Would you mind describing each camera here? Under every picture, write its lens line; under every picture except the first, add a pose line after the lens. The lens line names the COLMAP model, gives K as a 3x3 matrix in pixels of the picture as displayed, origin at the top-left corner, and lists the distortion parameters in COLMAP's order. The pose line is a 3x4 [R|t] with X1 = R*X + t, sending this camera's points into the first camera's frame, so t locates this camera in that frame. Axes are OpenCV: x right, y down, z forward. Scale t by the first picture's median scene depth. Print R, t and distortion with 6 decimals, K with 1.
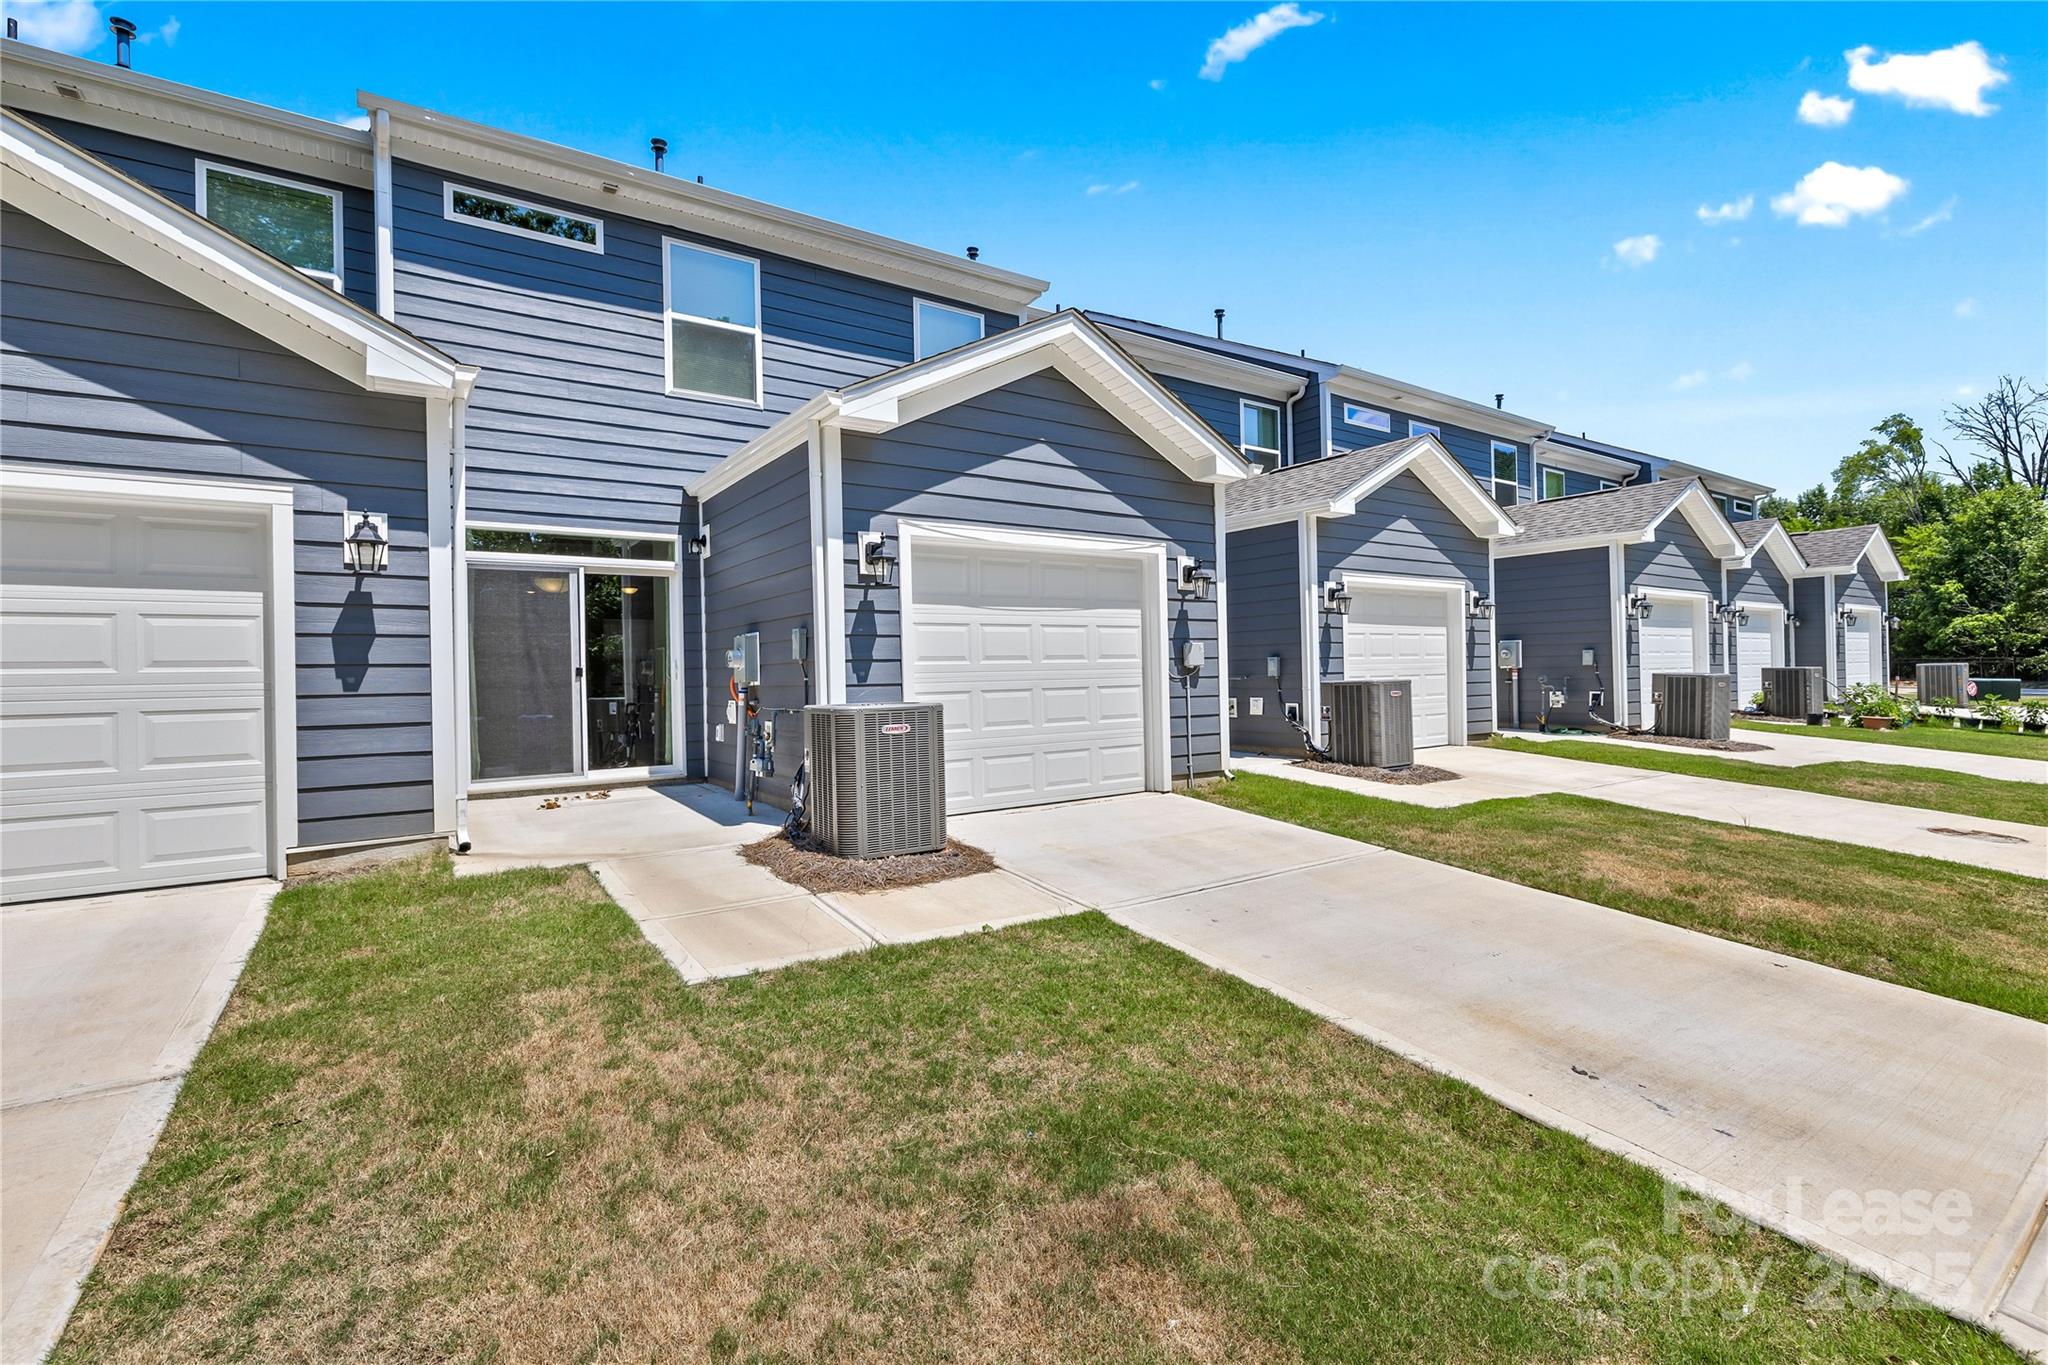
lens RADIAL K [[870.7, 0, 1021.3], [0, 870.7, 670.1], [0, 0, 1]] dist [0.000321, -0.000315]
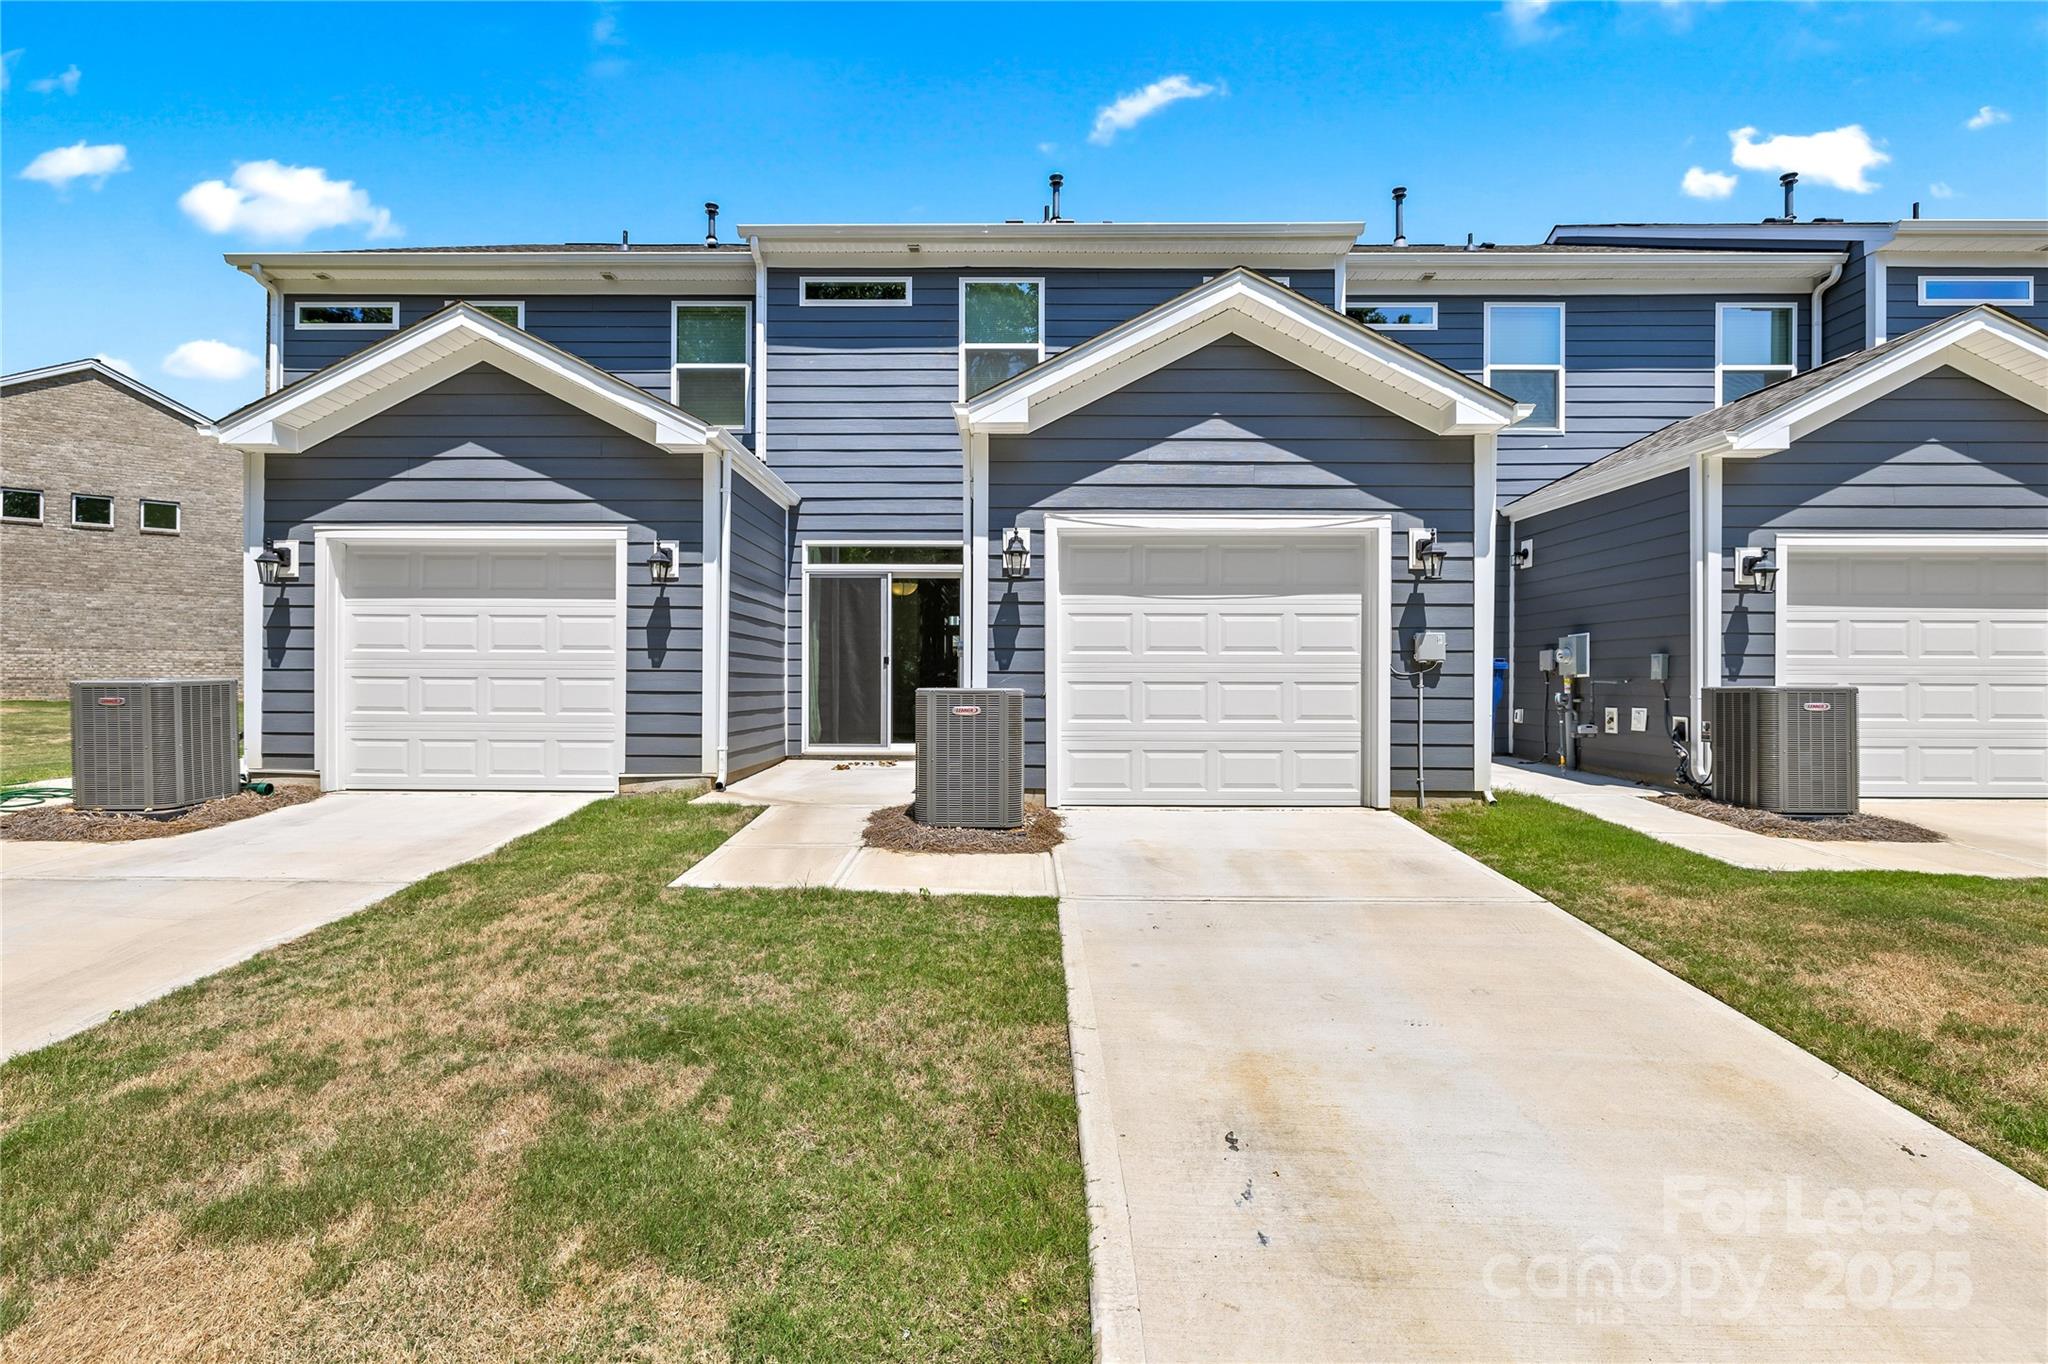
lens RADIAL K [[909.6, 0, 1022.9], [0, 909.6, 680.6], [0, 0, 1]] dist [-0.001337, 0.000441]
pose [[0.827118, 0.023118, -0.561552, 0.378310], [-0.018277, 0.999732, 0.014237, 0.009085], [0.561731, -0.001512, 0.827319, 0.074004]]
